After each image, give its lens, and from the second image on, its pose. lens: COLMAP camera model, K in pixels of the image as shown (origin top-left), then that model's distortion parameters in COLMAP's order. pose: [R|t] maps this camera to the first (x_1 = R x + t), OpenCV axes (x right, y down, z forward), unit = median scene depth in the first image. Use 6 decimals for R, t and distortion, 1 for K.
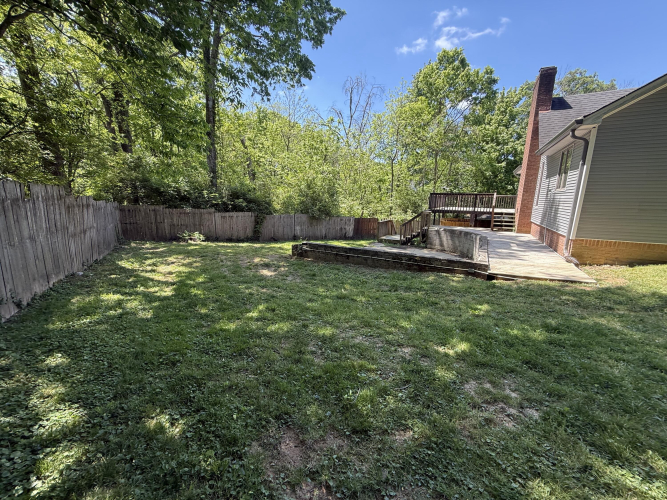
lens RADIAL K [[266.1, 0, 333.5], [0, 266.1, 250.0], [0, 0, 1]] dist [0.001164, 0.000238]
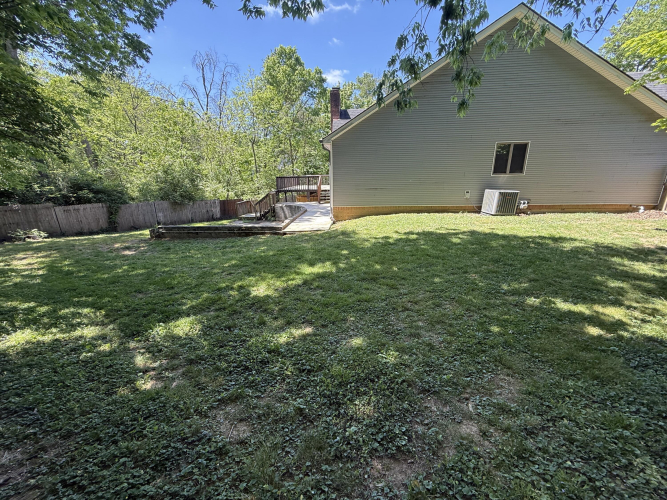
lens RADIAL K [[266.1, 0, 333.5], [0, 266.1, 250.0], [0, 0, 1]] dist [0.001164, 0.000238]
pose [[0.912899, -0.146756, 0.380891, 0.081070], [0.113229, 0.987558, 0.109124, 0.020829], [-0.392167, -0.056491, 0.918158, -0.276253]]
